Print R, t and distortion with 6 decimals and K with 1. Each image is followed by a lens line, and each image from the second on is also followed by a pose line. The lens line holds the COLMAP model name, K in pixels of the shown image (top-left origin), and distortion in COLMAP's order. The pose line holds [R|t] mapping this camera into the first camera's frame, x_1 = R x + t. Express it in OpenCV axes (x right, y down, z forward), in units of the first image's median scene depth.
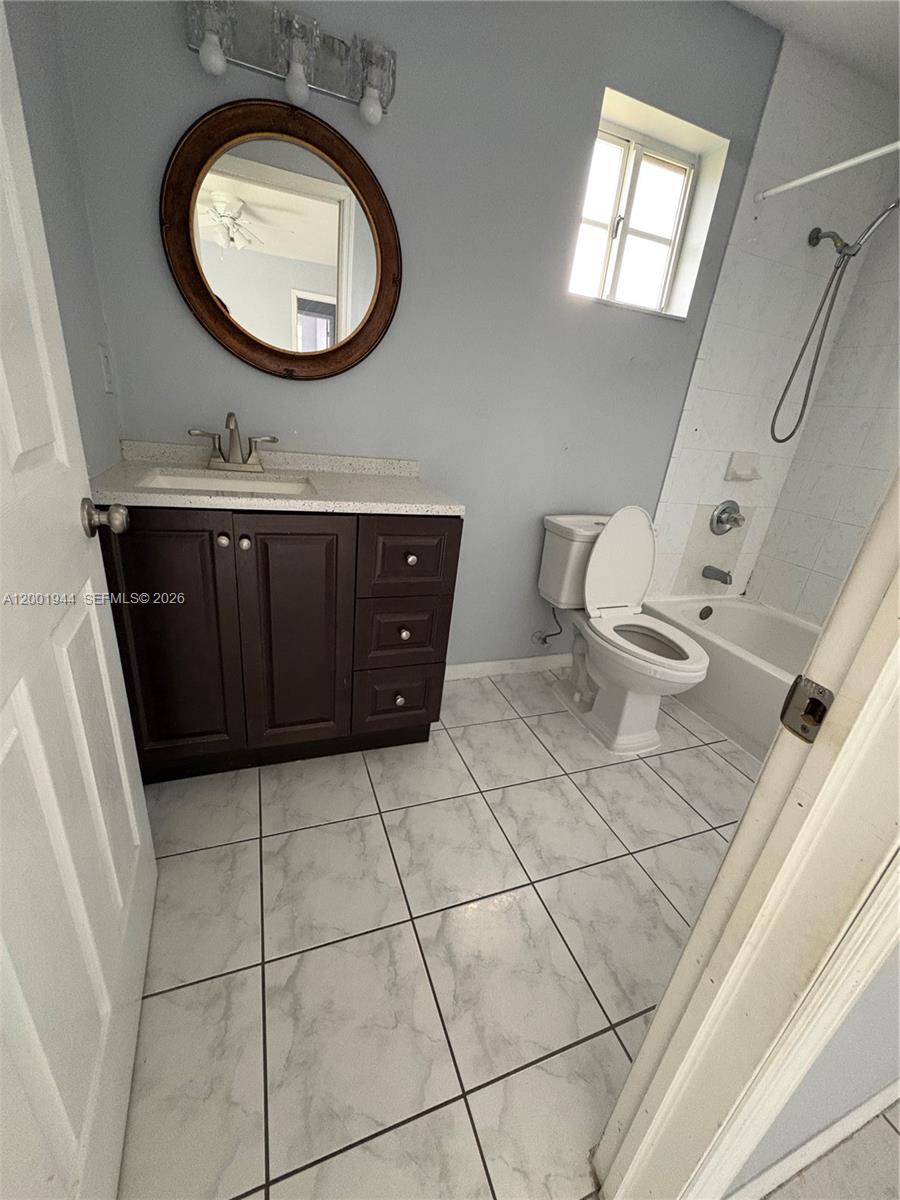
lens RADIAL K [[478.6, 0, 448.9], [0, 478.6, 599.4], [0, 0, 1]] dist [0.000901, -0.000541]
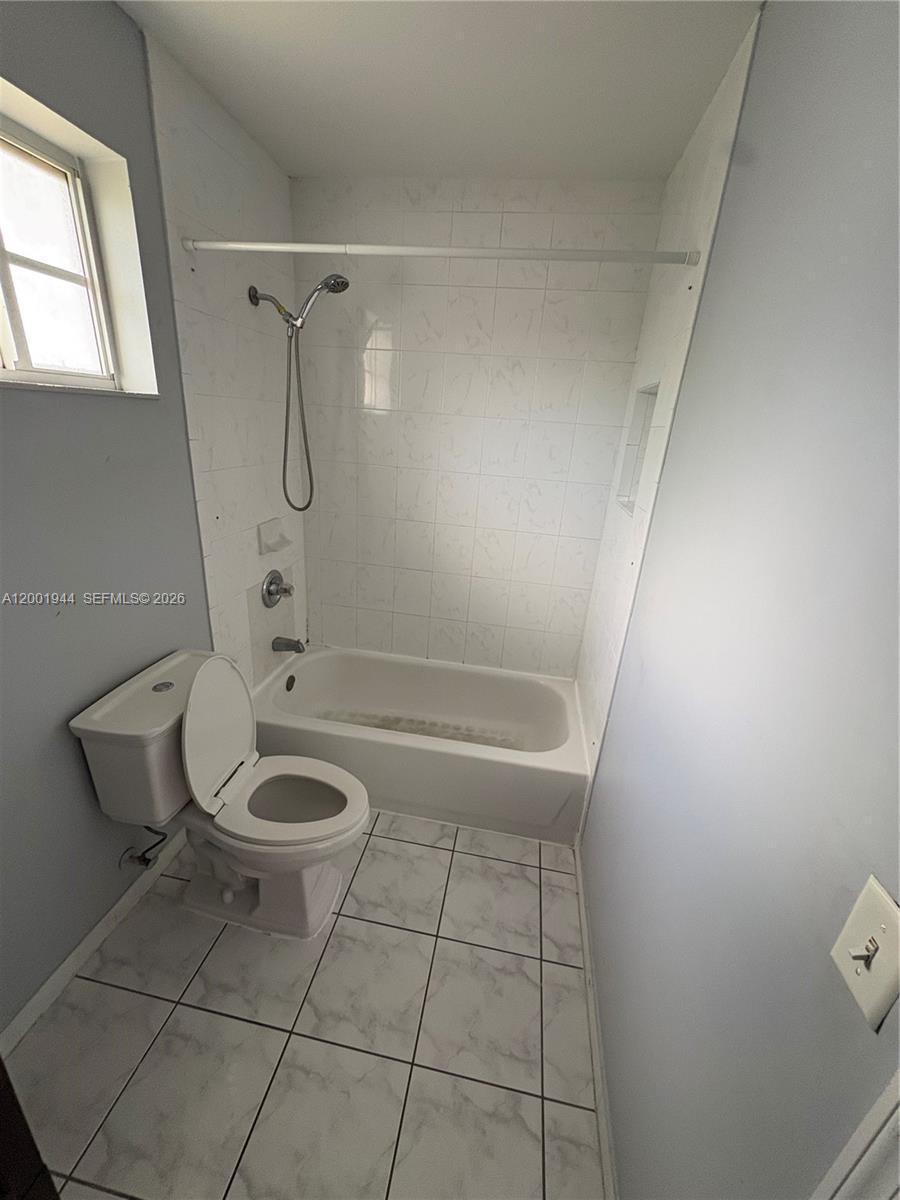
lens RADIAL K [[478.6, 0, 446.0], [0, 478.6, 600.0], [0, 0, 1]] dist [0.000901, -0.000541]
pose [[0.511520, -0.366187, 0.777338, 0.031796], [0.308013, 0.922670, 0.231965, -0.357980], [-0.802169, 0.120775, 0.584755, 0.268149]]
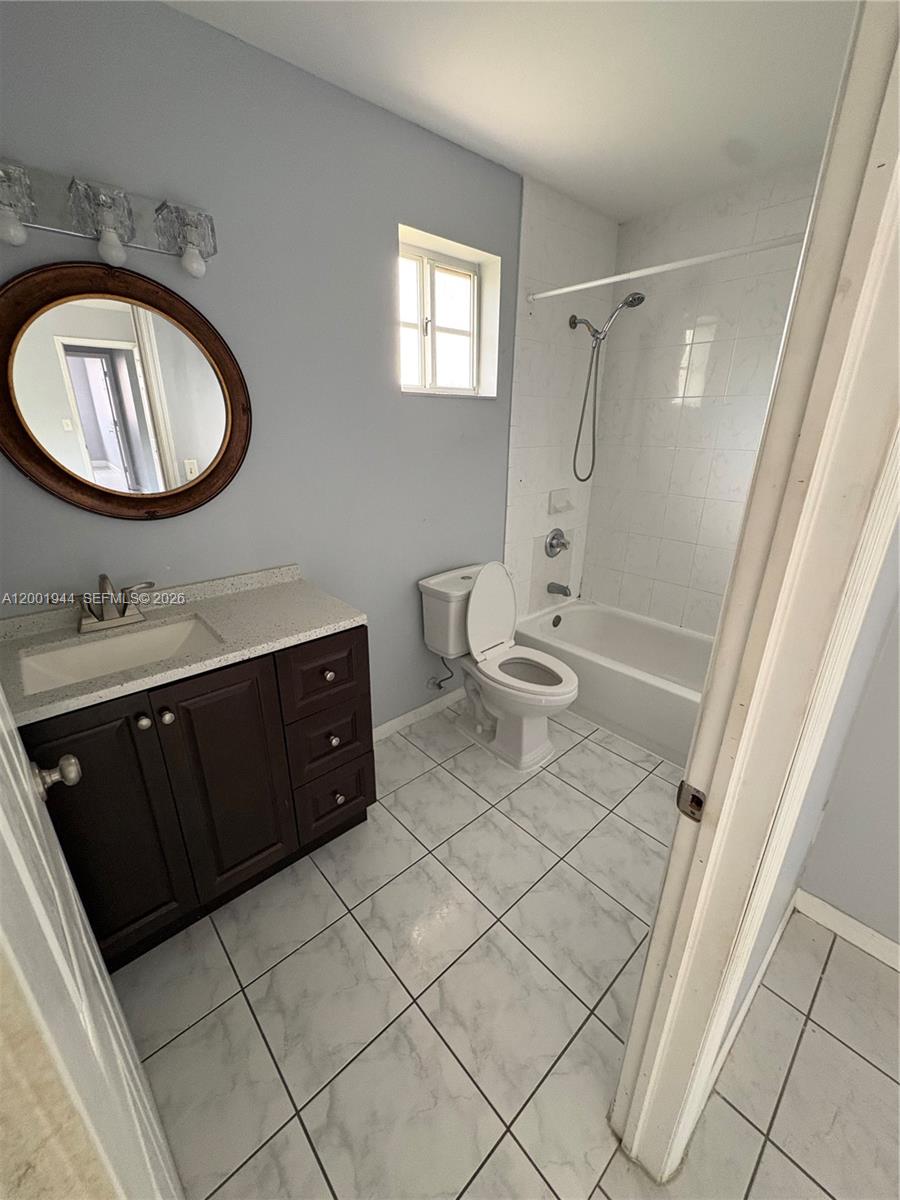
lens RADIAL K [[478.6, 0, 448.2], [0, 478.6, 599.8], [0, 0, 1]] dist [0.000901, -0.000541]
pose [[0.927721, -0.218503, 0.302640, -0.091716], [0.219807, 0.975076, 0.030193, -0.172586], [-0.301694, 0.038512, 0.952627, -0.081787]]
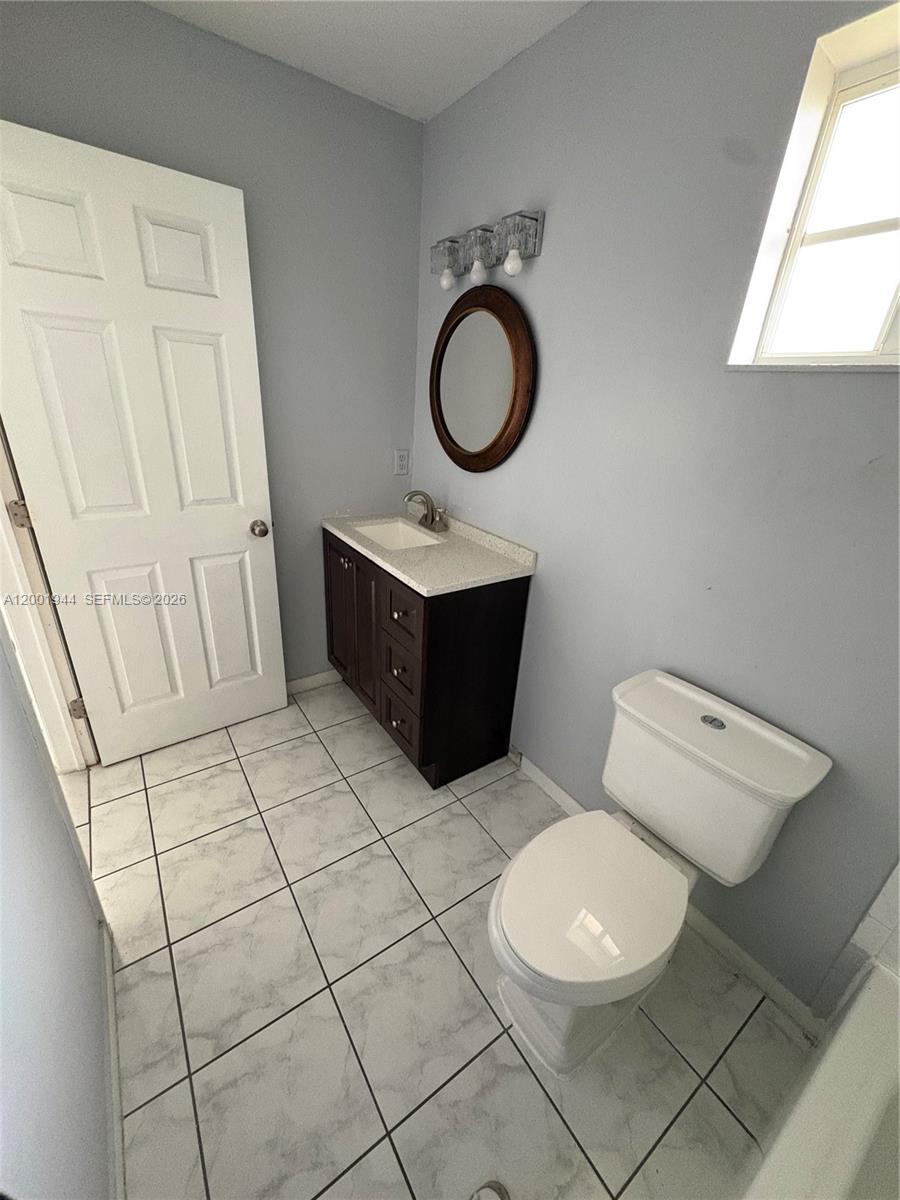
lens RADIAL K [[478.6, 0, 450.8], [0, 478.6, 599.7], [0, 0, 1]] dist [0.000901, -0.000541]
pose [[0.246637, 0.302786, -0.920593, 0.851534], [-0.399229, 0.897332, 0.188178, -0.318014], [0.883055, 0.321115, 0.342196, 0.529467]]
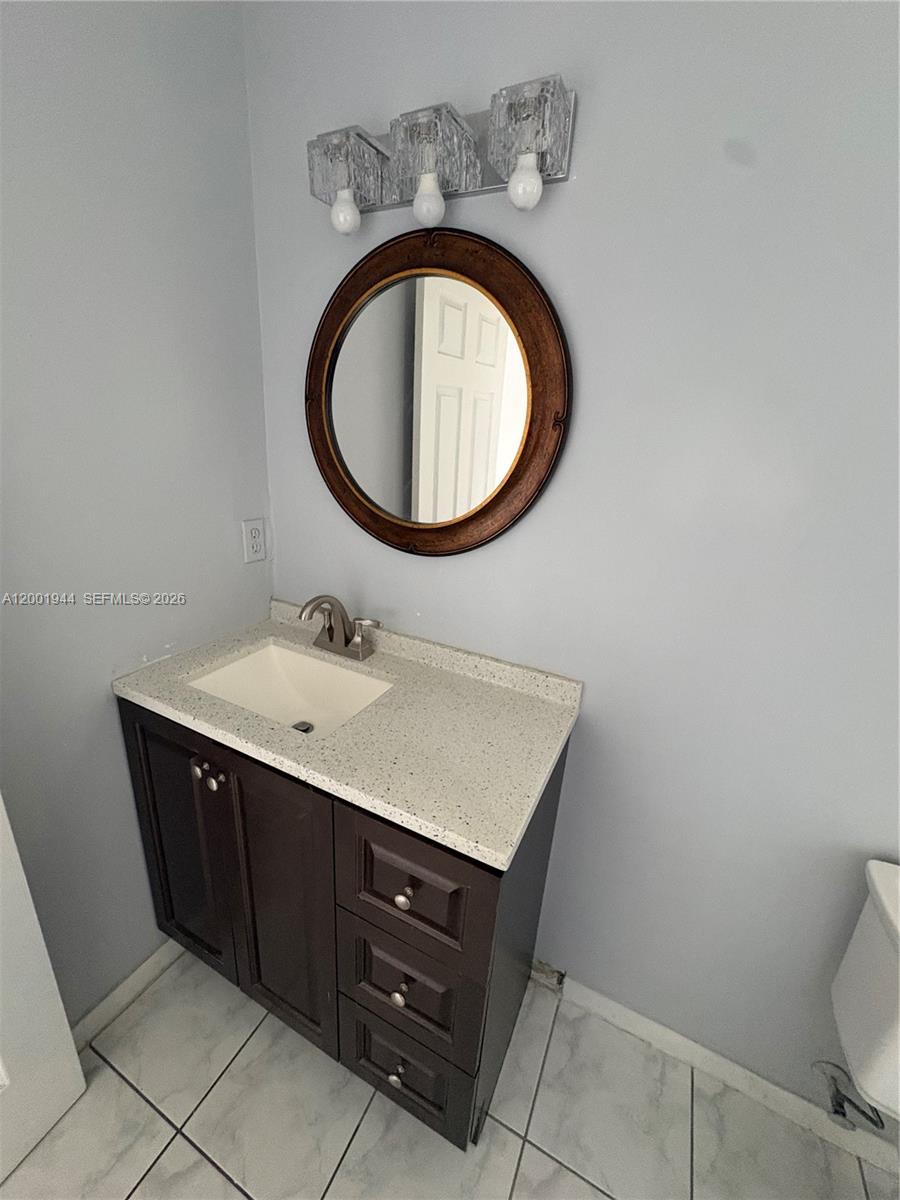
lens RADIAL K [[478.6, 0, 448.1], [0, 478.6, 602.0], [0, 0, 1]] dist [0.000901, -0.000541]
pose [[0.684688, 0.179790, -0.706313, 0.231841], [-0.267522, 0.963449, -0.014088, -0.334221], [0.677964, 0.198600, 0.707759, 0.433383]]
